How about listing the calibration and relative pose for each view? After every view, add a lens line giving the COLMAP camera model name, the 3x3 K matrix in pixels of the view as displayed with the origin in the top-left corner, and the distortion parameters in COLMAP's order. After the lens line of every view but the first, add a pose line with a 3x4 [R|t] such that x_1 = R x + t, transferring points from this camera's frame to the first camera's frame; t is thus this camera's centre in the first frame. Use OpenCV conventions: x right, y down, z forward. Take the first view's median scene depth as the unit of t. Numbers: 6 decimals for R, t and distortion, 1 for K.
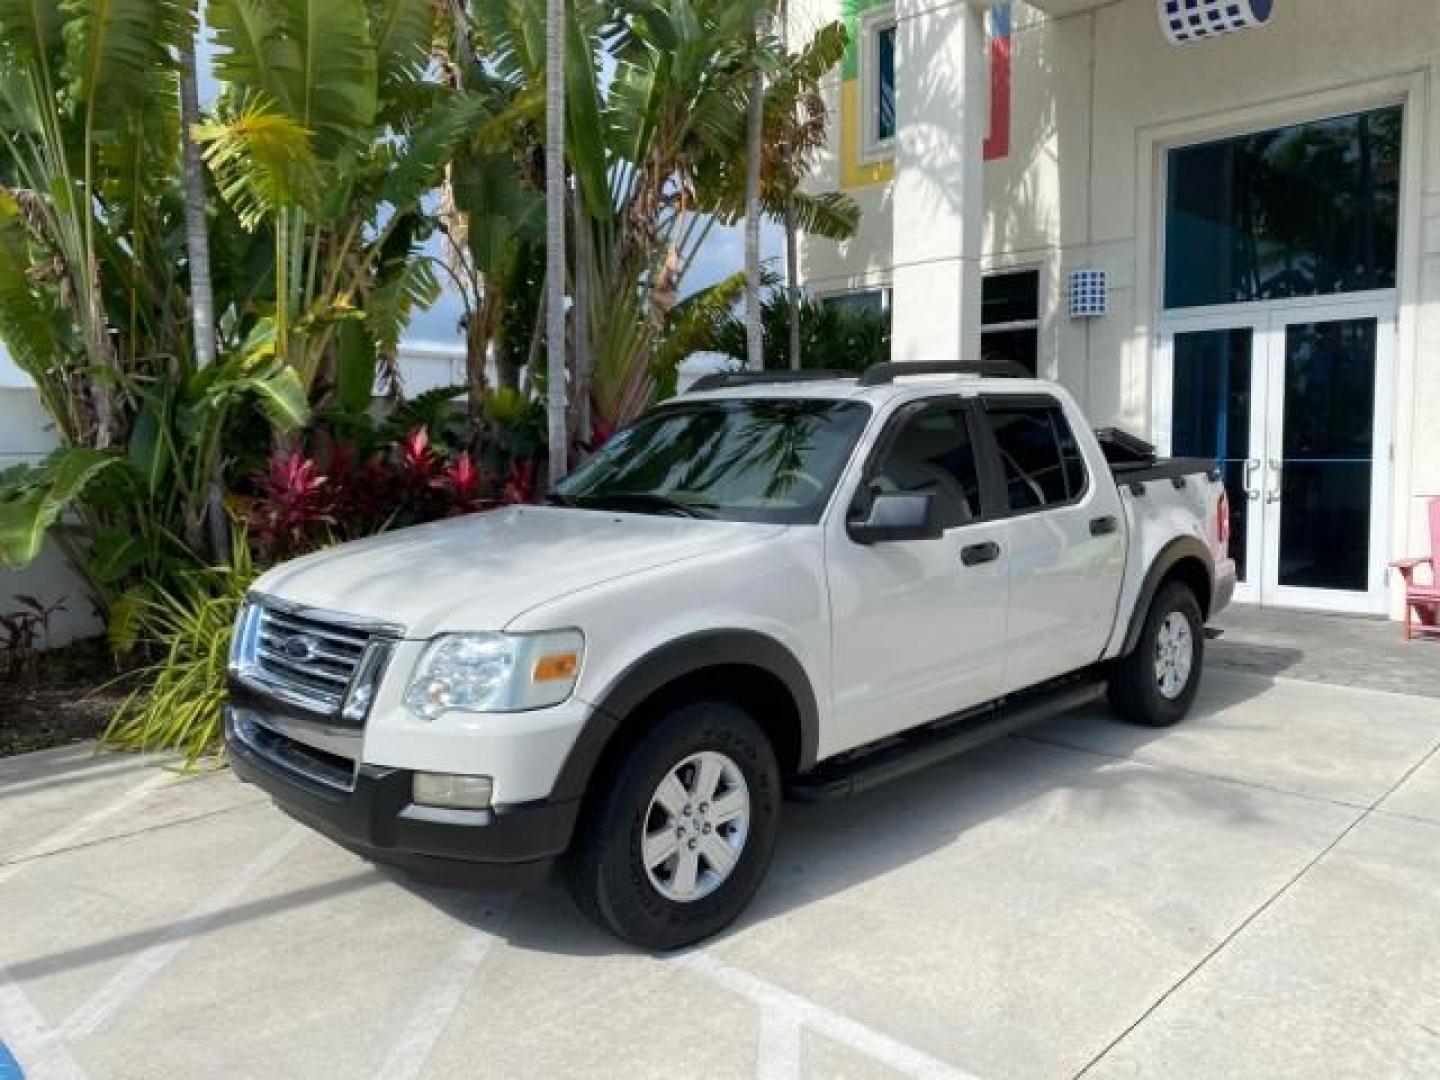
lens RADIAL K [[1107.5, 0, 714.9], [0, 1107.5, 531.0], [0, 0, 1]] dist [0.019535, -0.025642]
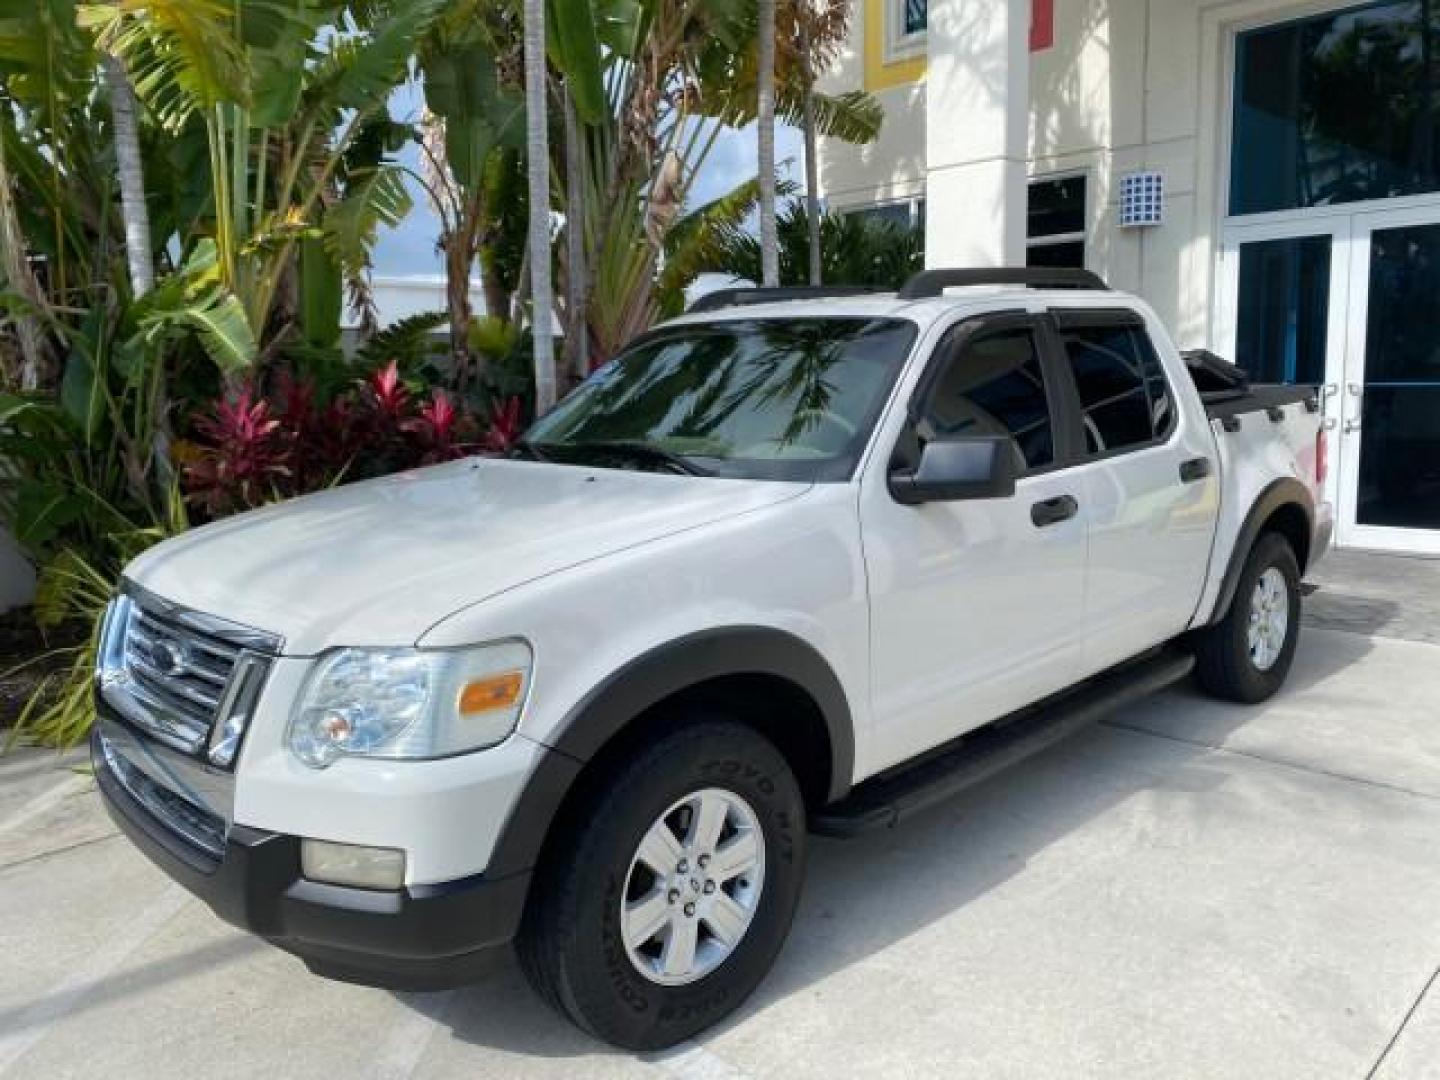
lens RADIAL K [[1107.5, 0, 716.9], [0, 1107.5, 527.6], [0, 0, 1]] dist [0.019535, -0.025642]
pose [[0.999782, -0.013031, -0.016332, 0.008322], [0.013959, 0.998217, 0.058029, -0.012908], [0.015547, -0.058244, 0.998181, 0.153960]]
